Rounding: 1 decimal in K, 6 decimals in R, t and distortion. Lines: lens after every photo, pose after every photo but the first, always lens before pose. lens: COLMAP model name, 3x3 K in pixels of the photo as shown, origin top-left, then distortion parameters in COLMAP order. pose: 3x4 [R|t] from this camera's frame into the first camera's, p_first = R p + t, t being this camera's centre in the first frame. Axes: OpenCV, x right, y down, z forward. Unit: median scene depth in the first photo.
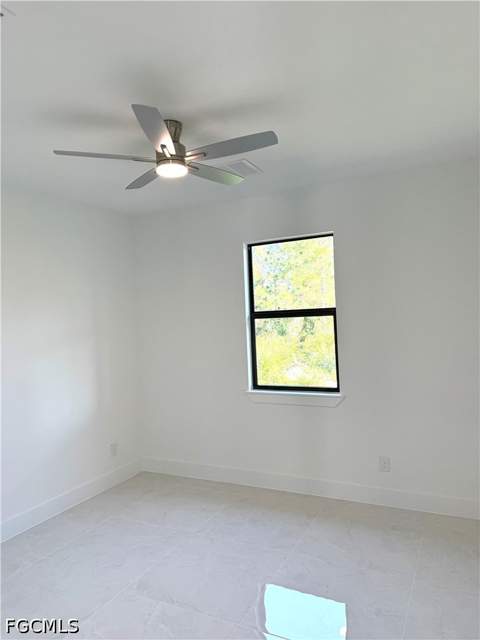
lens RADIAL K [[449.0, 0, 224.2], [0, 449.0, 320.3], [0, 0, 1]] dist [-0.008314, -0.004557]
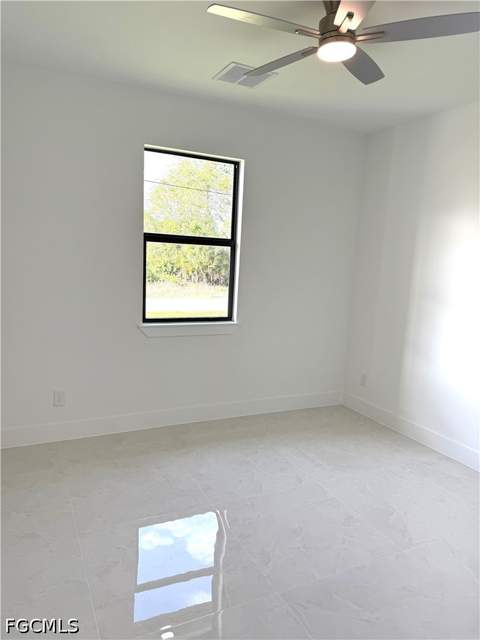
lens RADIAL K [[451.9, 0, 240.0], [0, 451.9, 320.0], [0, 0, 1]] dist [0.008711, 0.001528]
pose [[0.599395, -0.052769, 0.798712, -0.546547], [-0.068602, 0.990767, 0.116940, 0.032238], [-0.797508, -0.124886, 0.590241, 0.341198]]
